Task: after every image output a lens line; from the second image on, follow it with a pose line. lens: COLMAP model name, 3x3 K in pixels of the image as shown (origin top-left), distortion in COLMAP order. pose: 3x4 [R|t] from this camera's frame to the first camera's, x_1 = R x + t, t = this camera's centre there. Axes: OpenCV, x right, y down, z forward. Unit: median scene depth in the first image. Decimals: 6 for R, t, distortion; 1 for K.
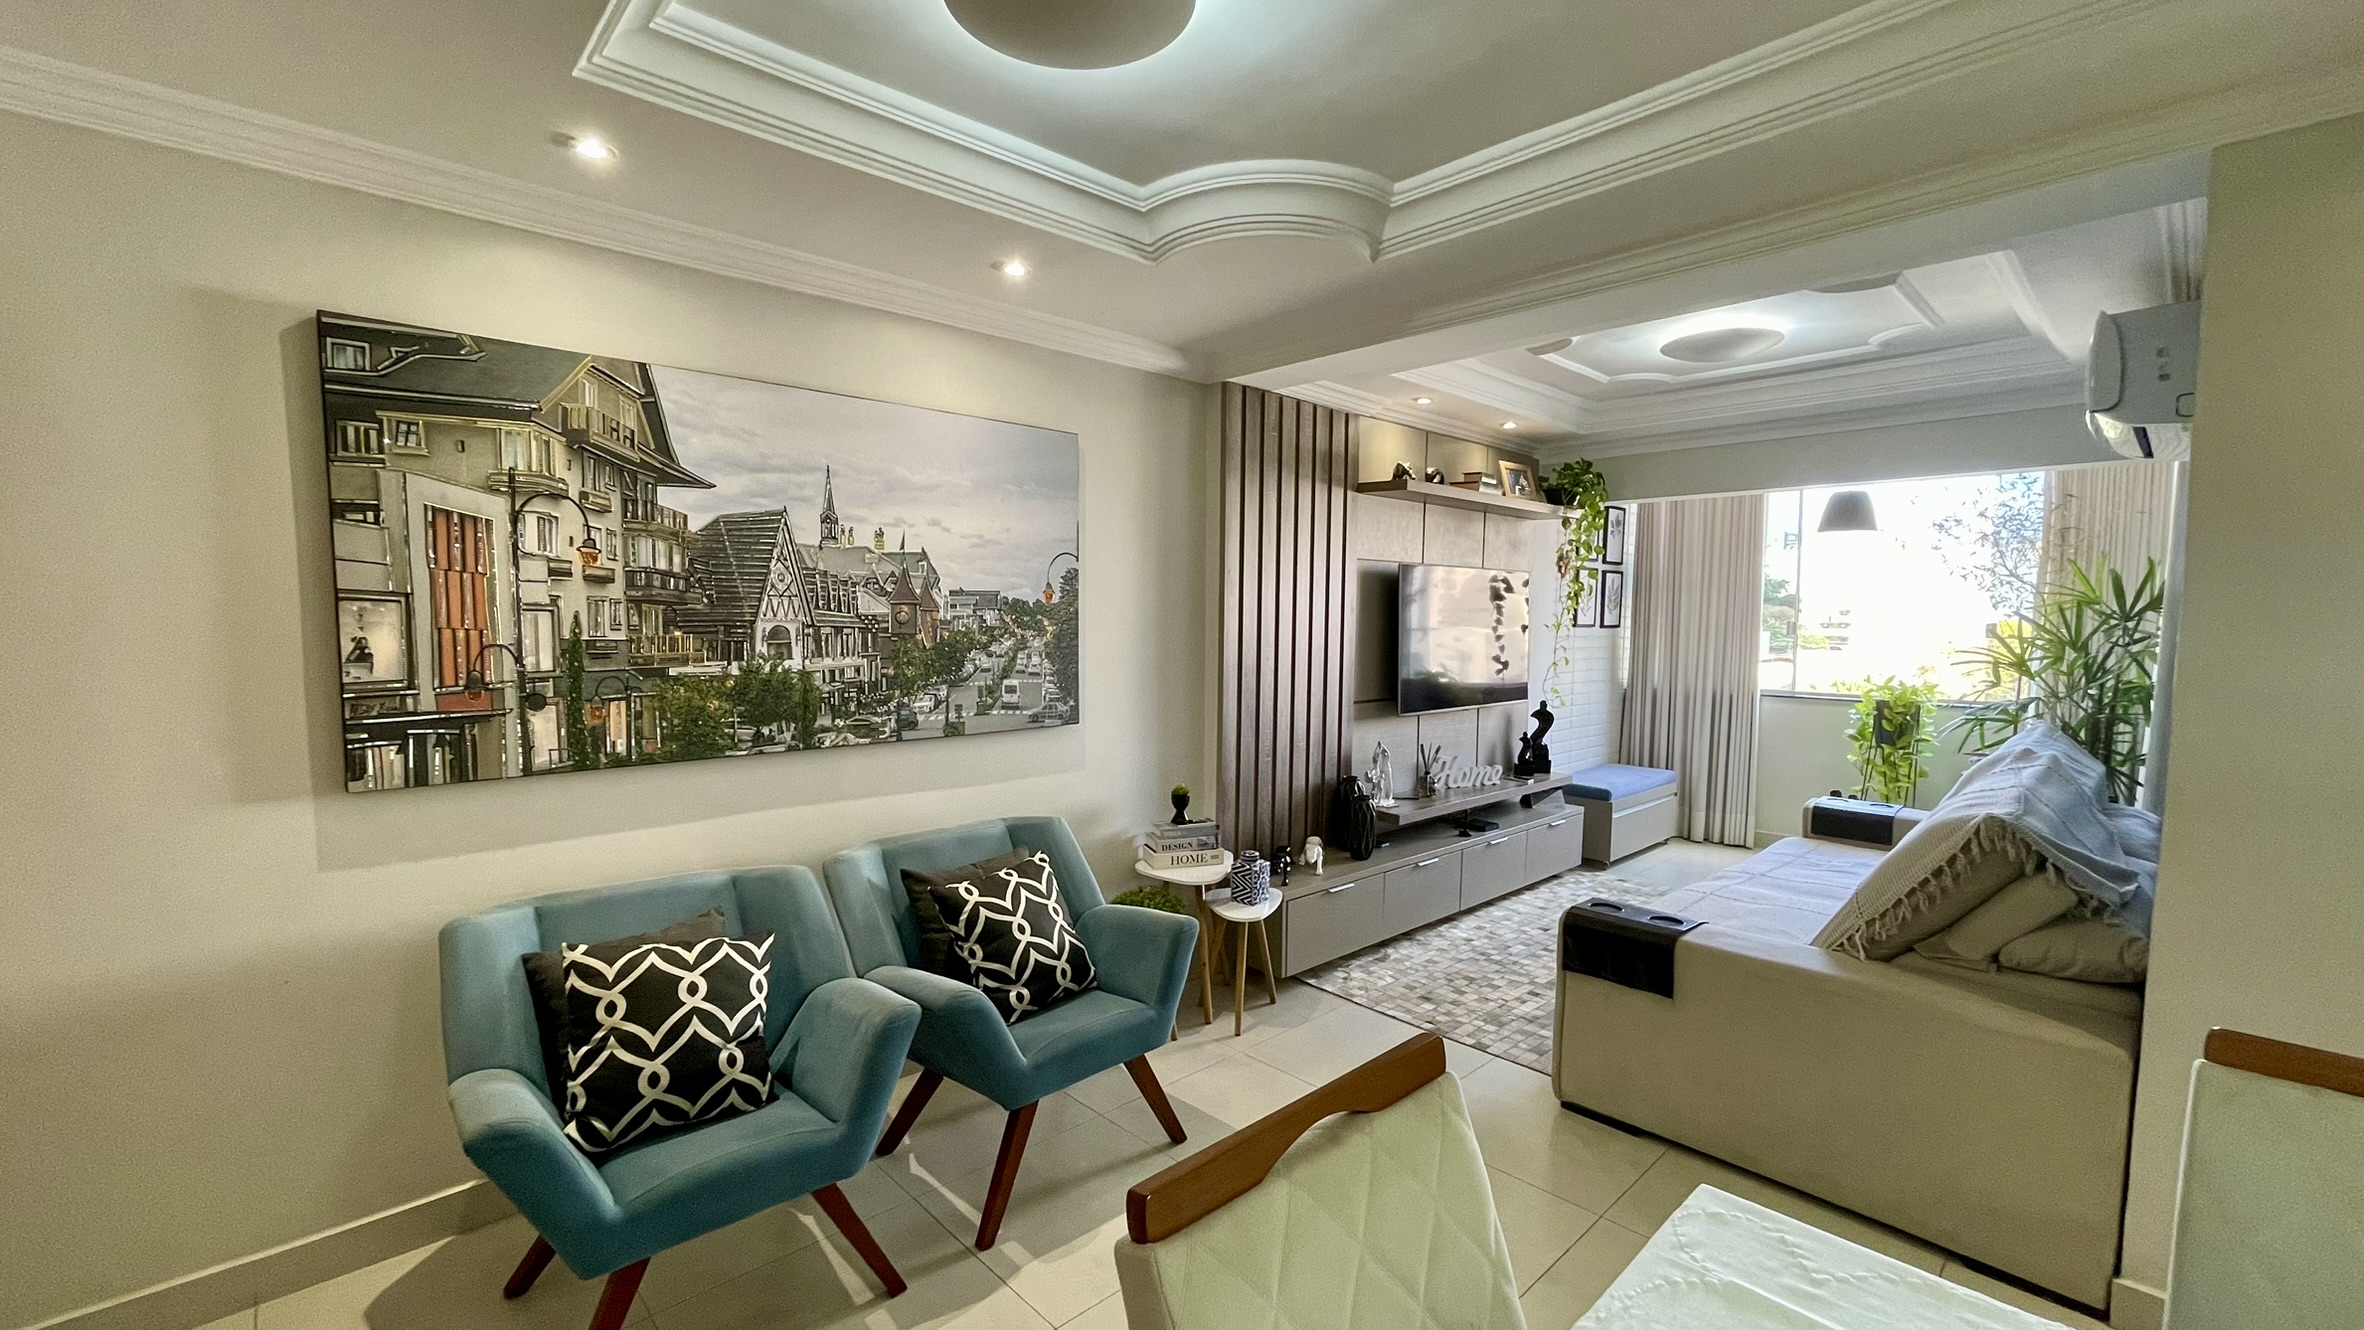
lens RADIAL K [[954.5, 0, 1166.3], [0, 954.5, 668.3], [0, 0, 1]] dist [-0.003229, 0.000233]
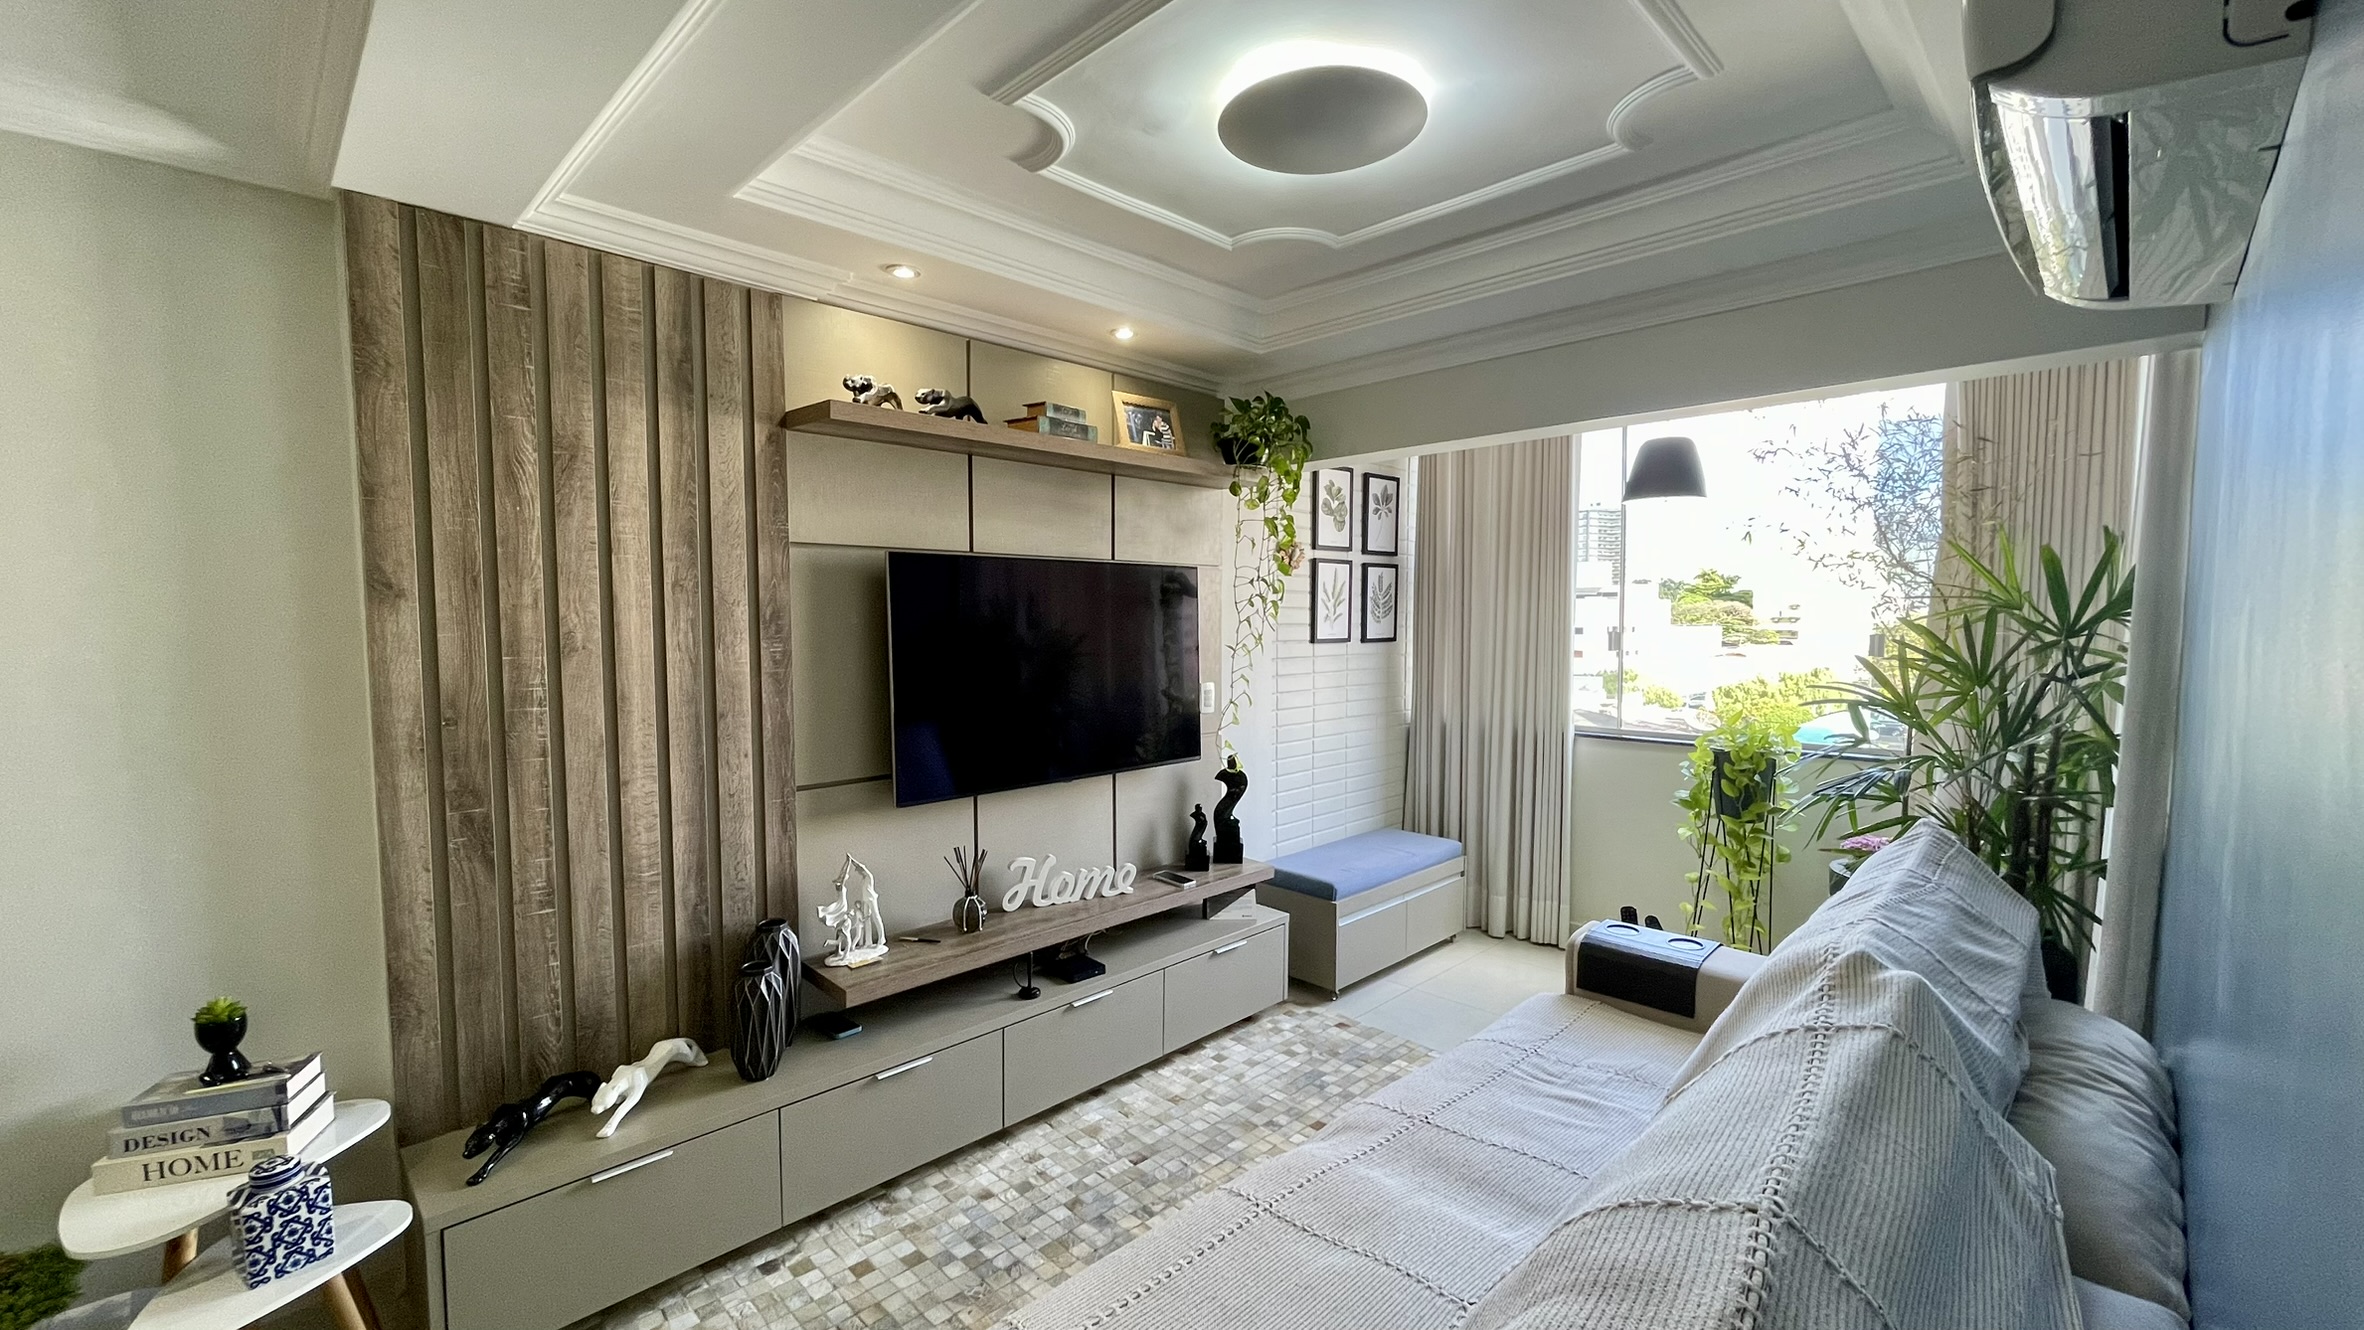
lens RADIAL K [[954.5, 0, 1167.6], [0, 954.5, 667.0], [0, 0, 1]] dist [-0.003229, 0.000233]
pose [[0.999323, -0.012995, 0.034416, 0.442628], [0.013069, 0.999913, -0.001929, -0.038406], [-0.034388, 0.002378, 0.999406, 0.443063]]
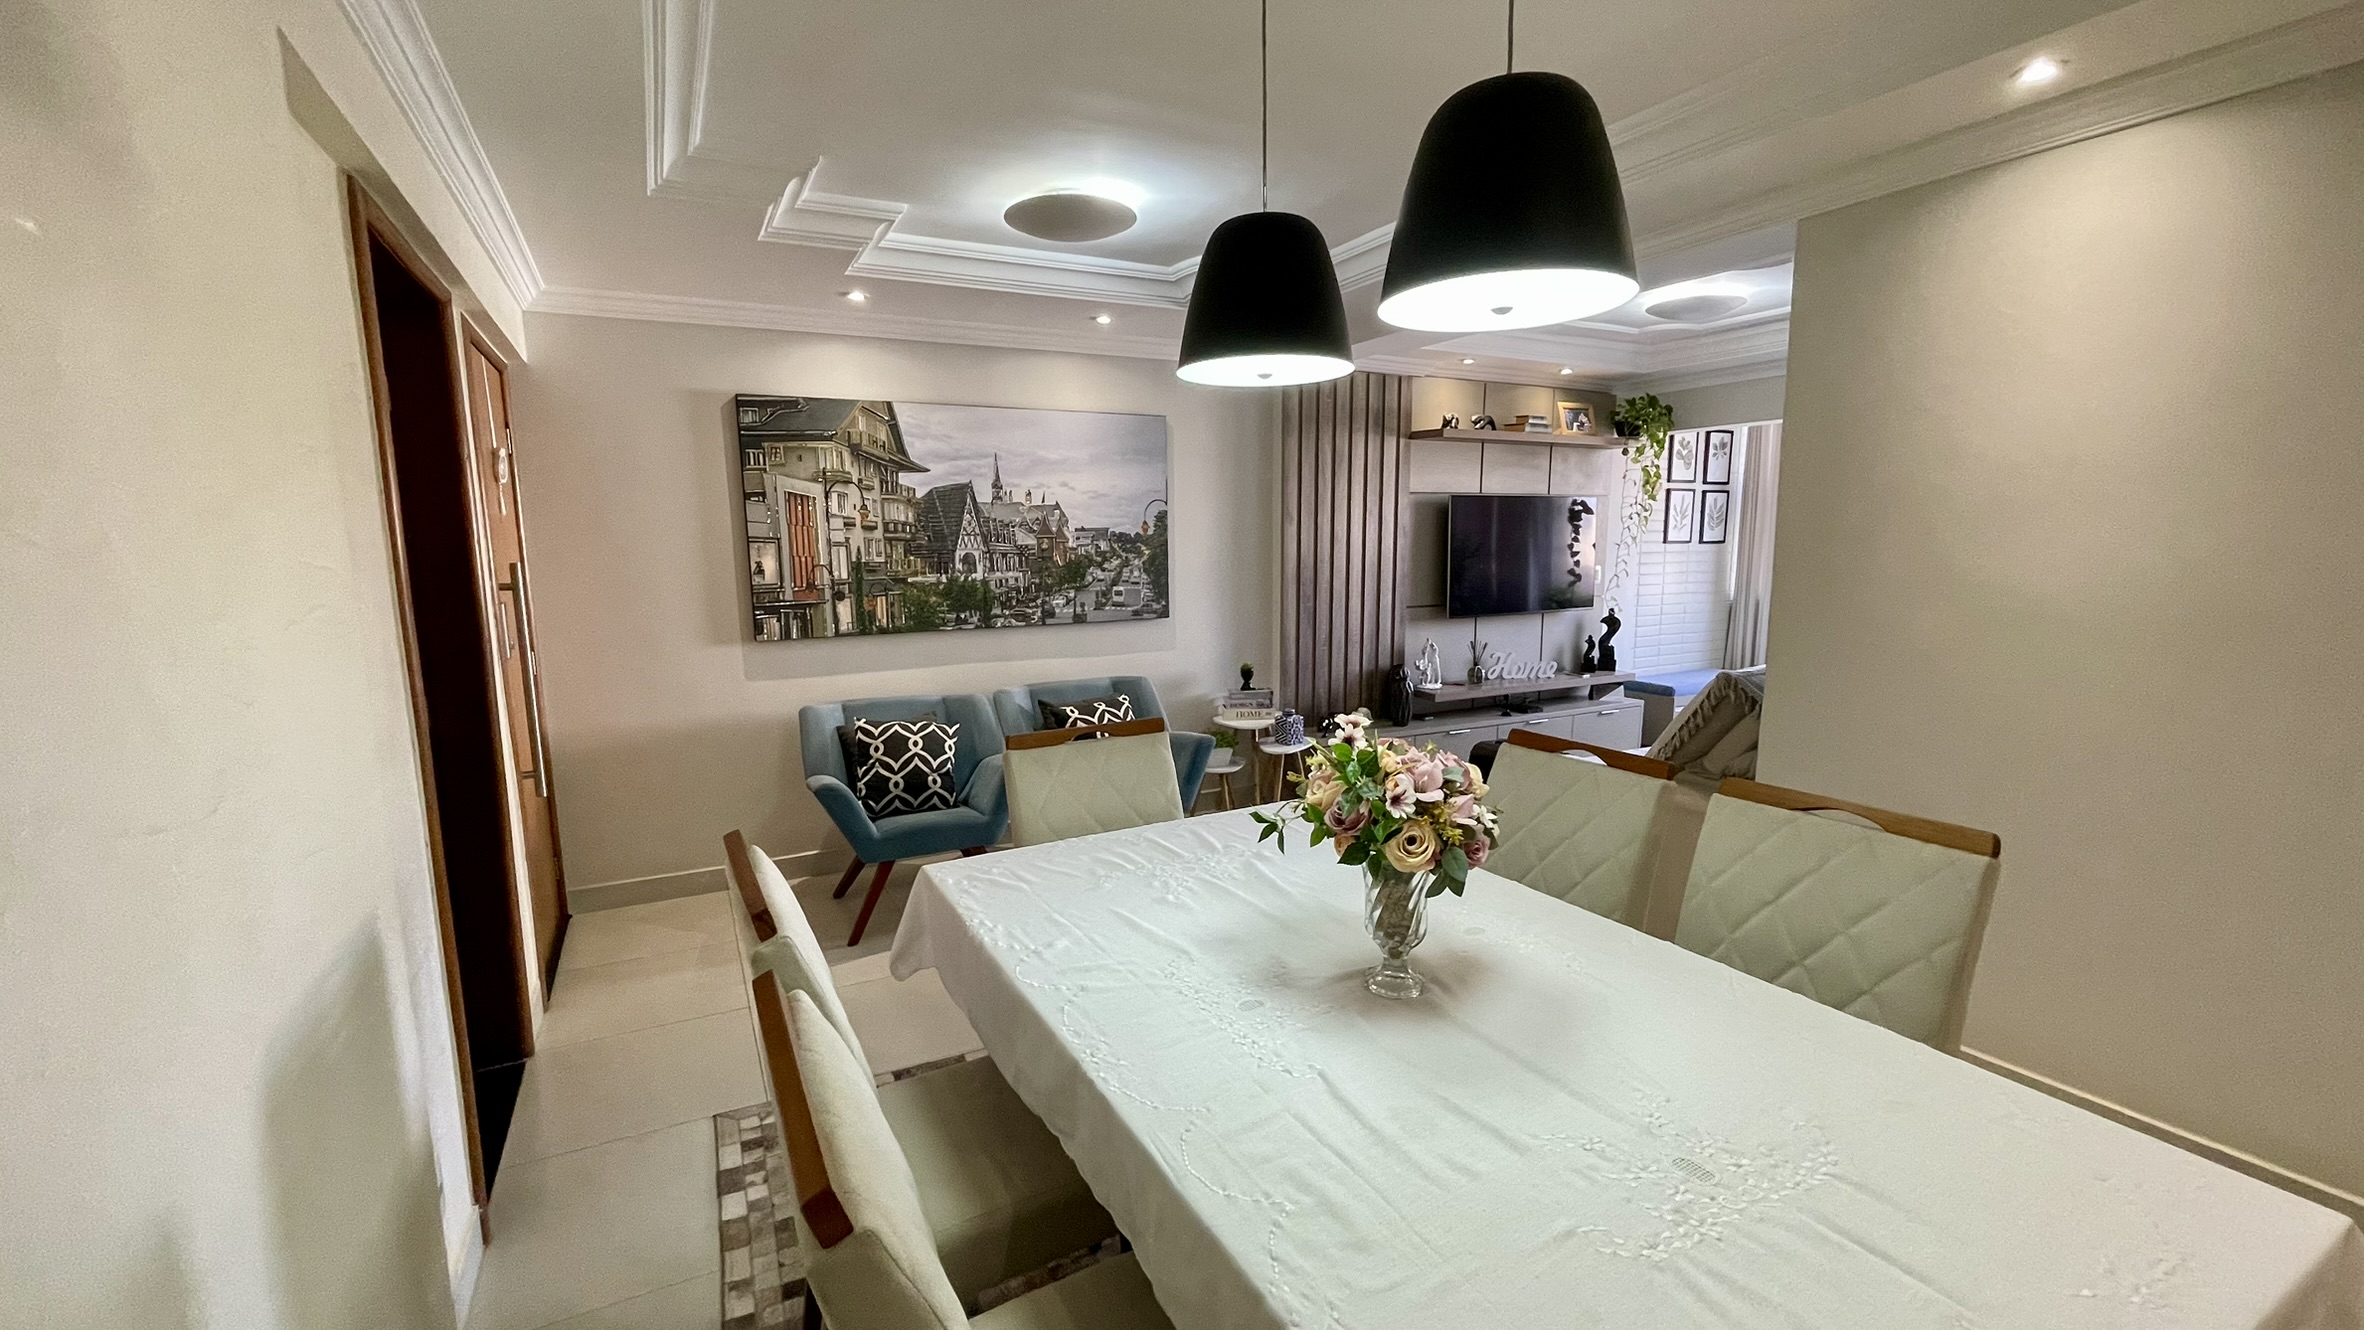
lens RADIAL K [[954.5, 0, 1162.6], [0, 954.5, 667.8], [0, 0, 1]] dist [-0.003229, 0.000233]
pose [[0.964505, 0.017861, -0.263459, 0.239062], [0.003187, 0.996850, 0.079250, 0.016529], [0.264045, -0.077277, 0.961410, -0.345294]]
